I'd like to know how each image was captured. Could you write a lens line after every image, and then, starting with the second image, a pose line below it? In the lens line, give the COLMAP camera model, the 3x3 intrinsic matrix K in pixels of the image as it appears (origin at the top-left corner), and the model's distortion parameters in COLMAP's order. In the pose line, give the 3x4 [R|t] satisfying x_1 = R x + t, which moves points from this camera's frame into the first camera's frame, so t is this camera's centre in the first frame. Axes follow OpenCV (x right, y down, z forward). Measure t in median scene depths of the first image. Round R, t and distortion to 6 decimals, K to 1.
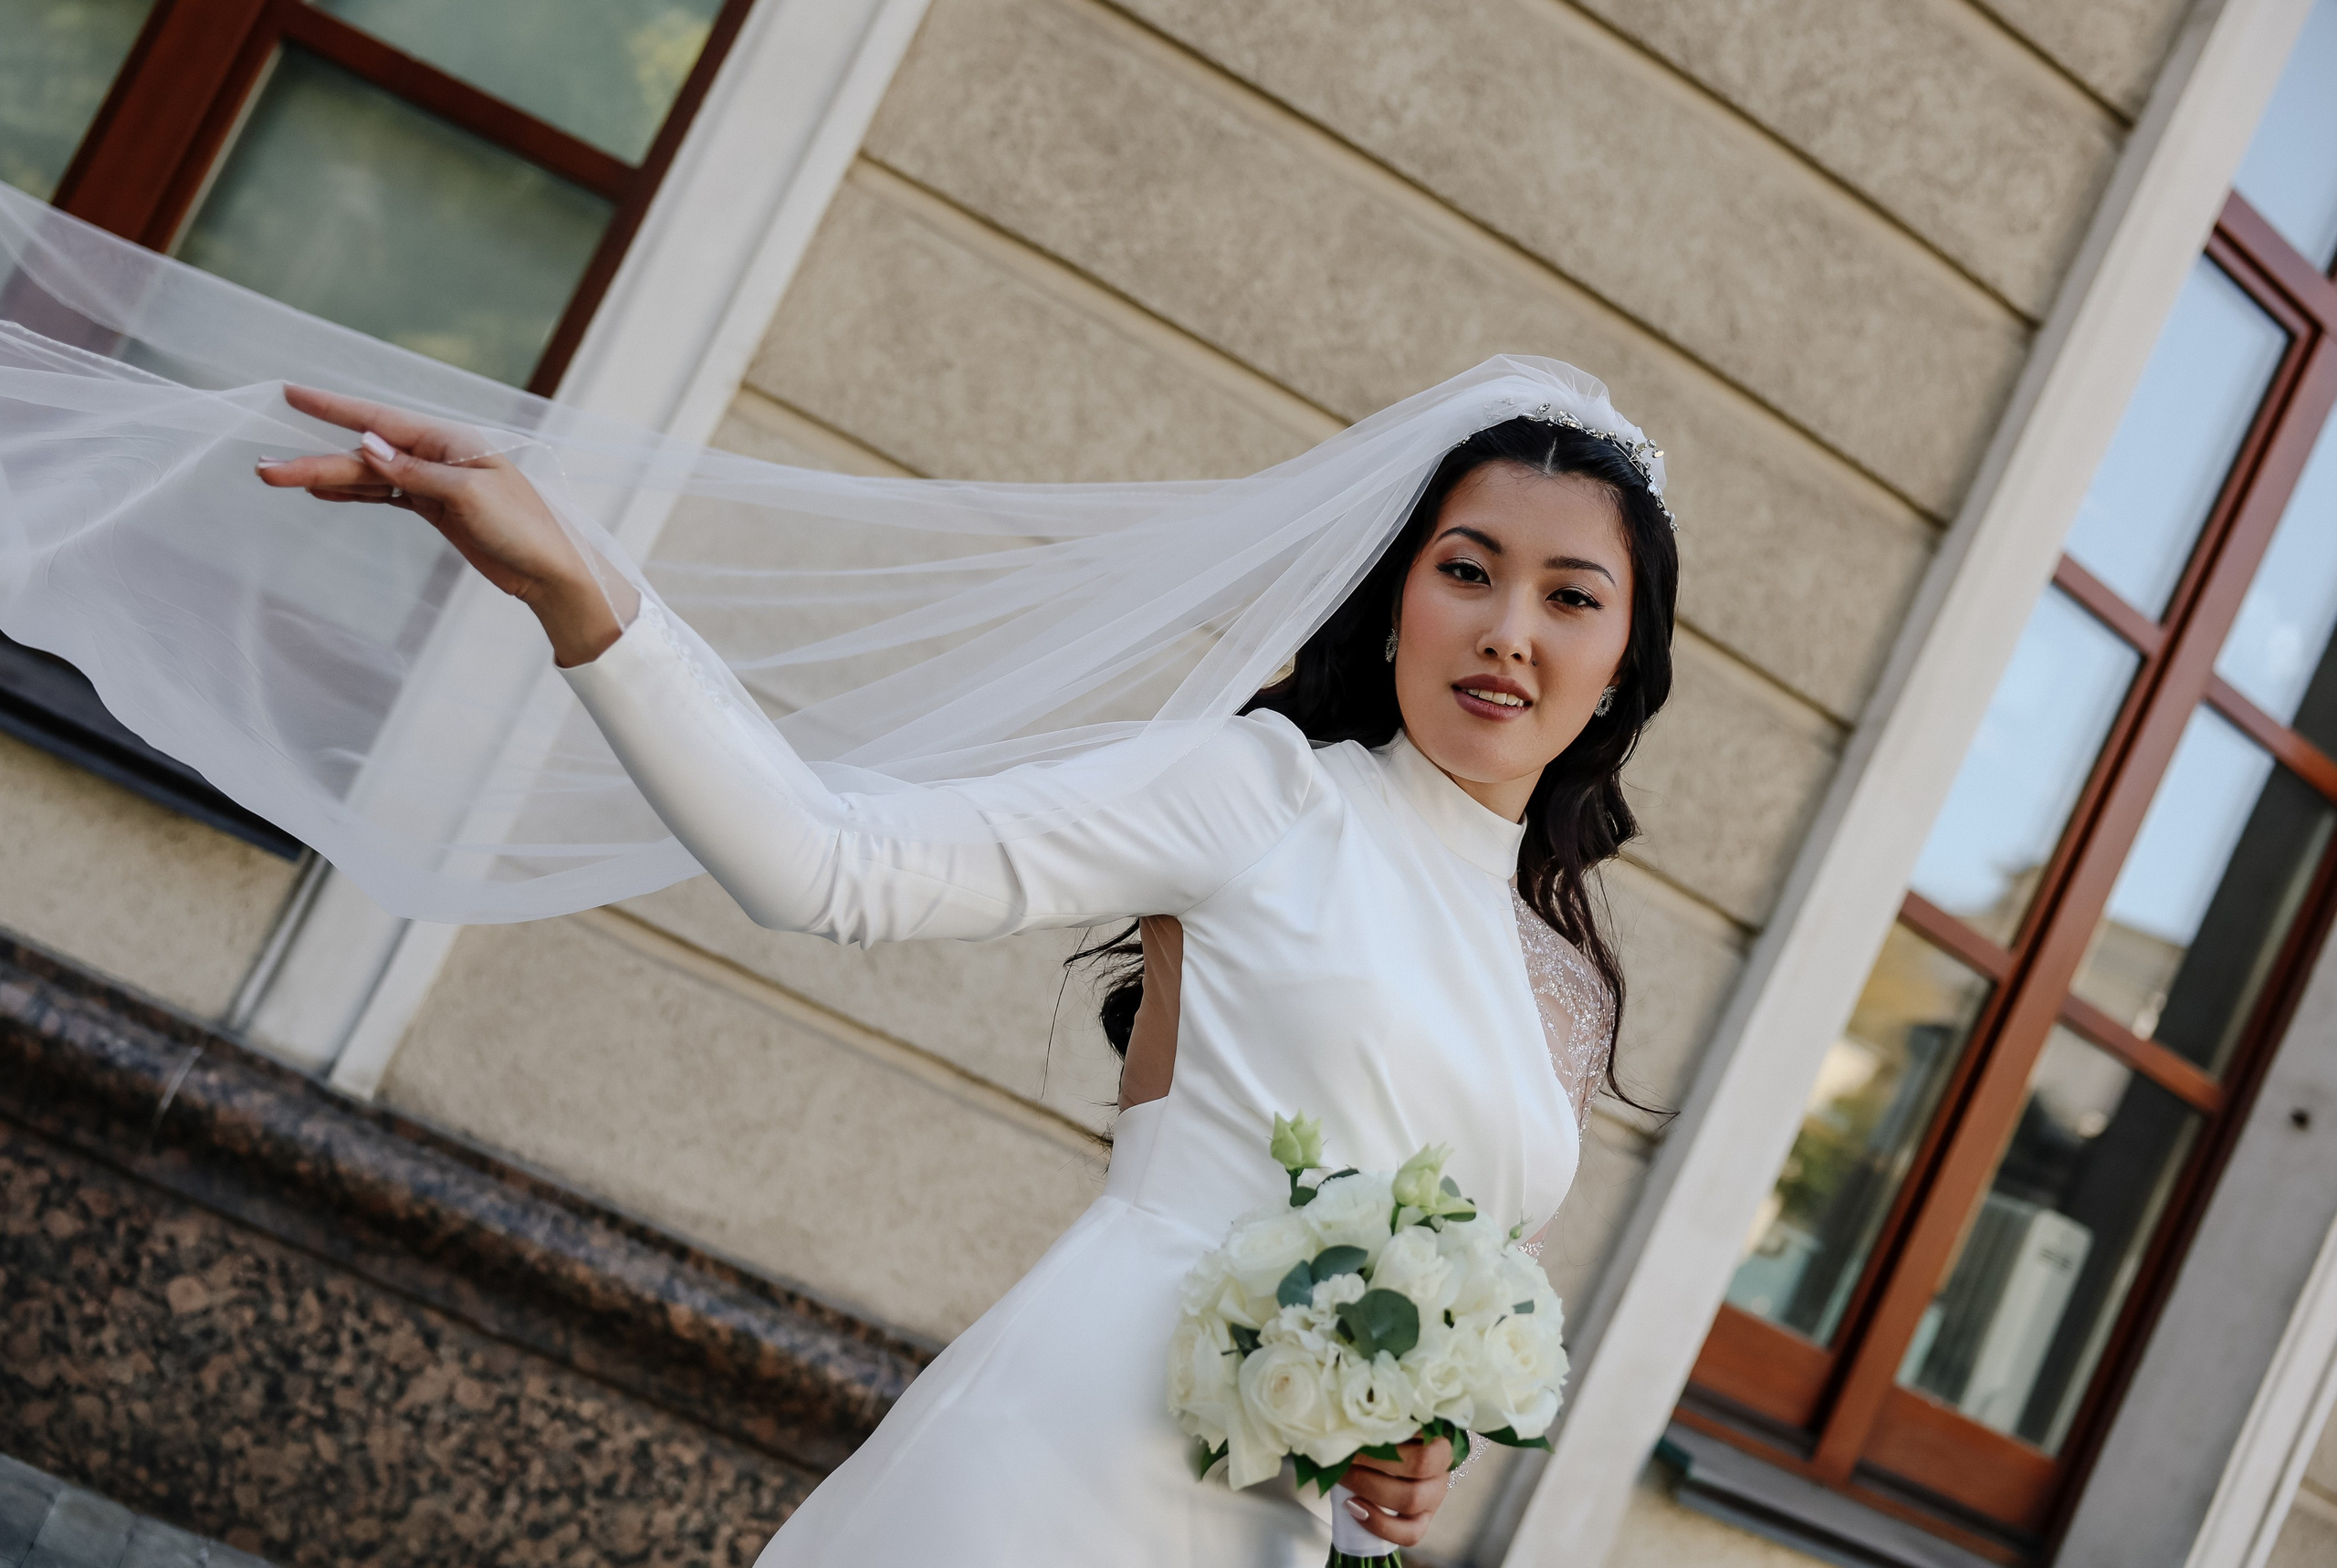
lens RADIAL K [[2664.1, 0, 1127.4], [0, 2664.1, 734.8], [0, 0, 1]] dist [0.033907, 0.000000]
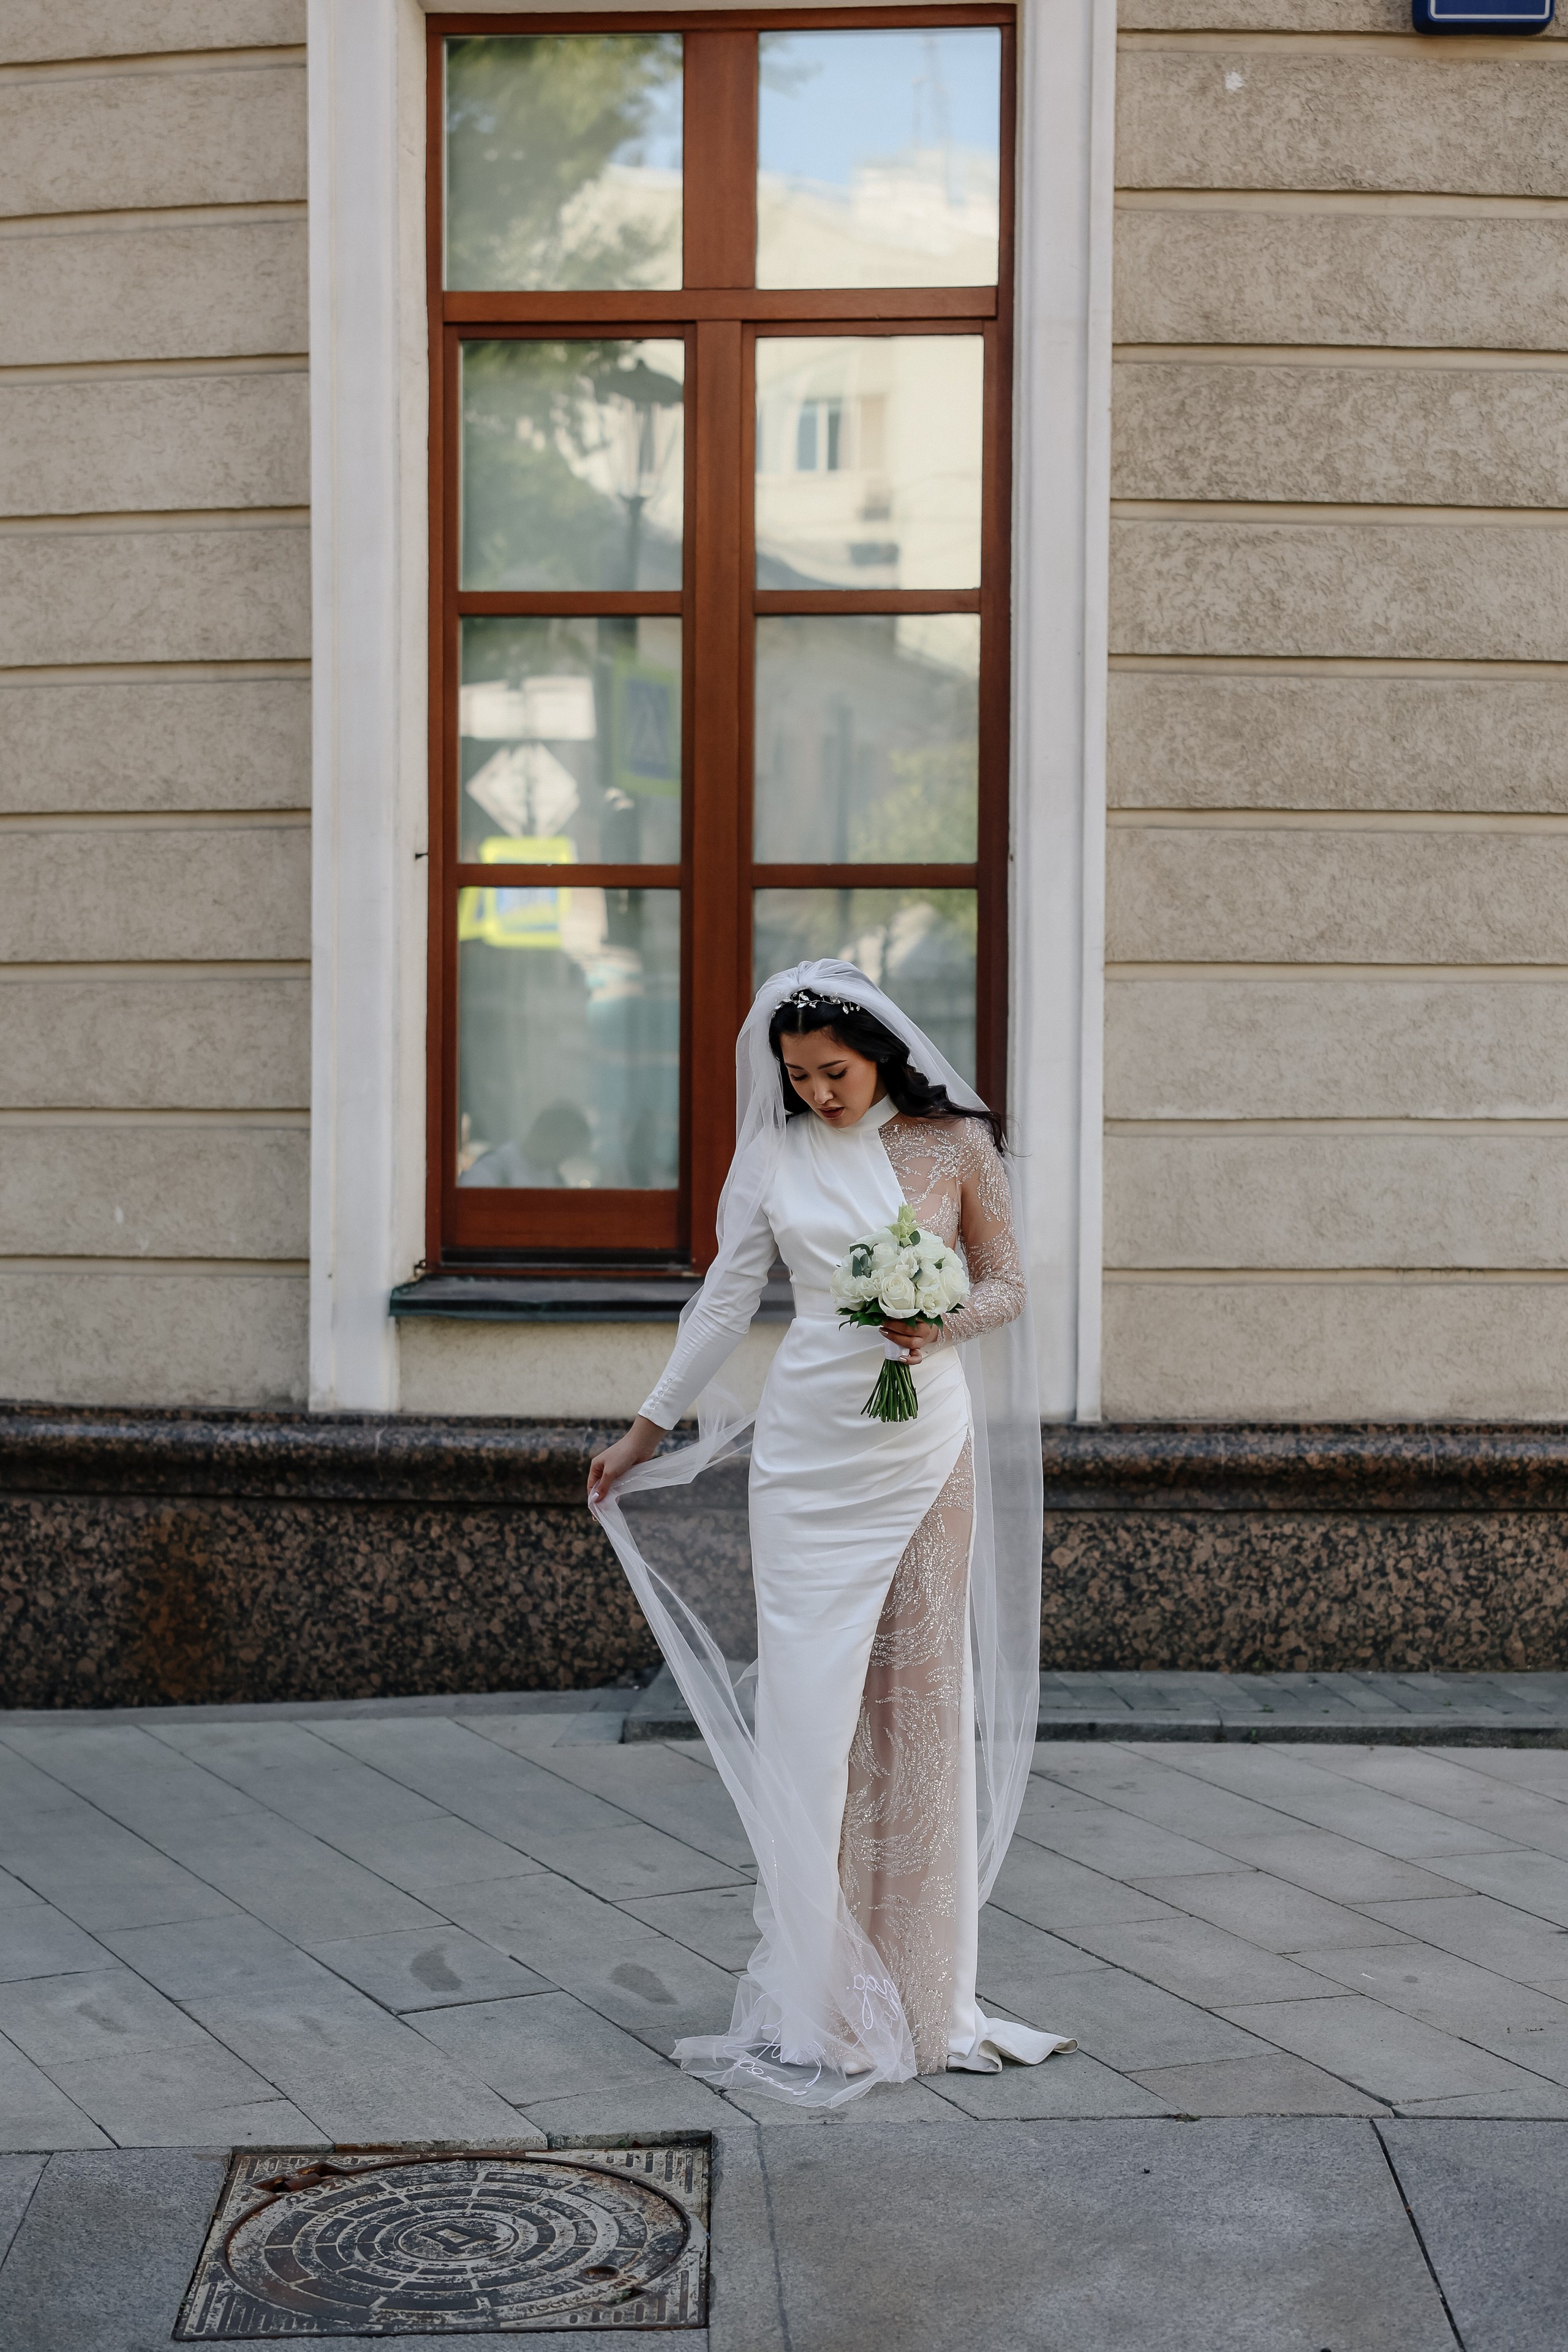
lens RADIAL K [[4499.8, 0, 772.9], [0, 4499.8, 1162.2], [0, 0, 1]] dist [0.228805, 0.000000]
pose [[0.889106, -0.430125, -0.156473, 0.065933], [0.439379, 0.897848, 0.028554, -0.197229], [0.128207, -0.094139, 0.987269, -1.944498]]
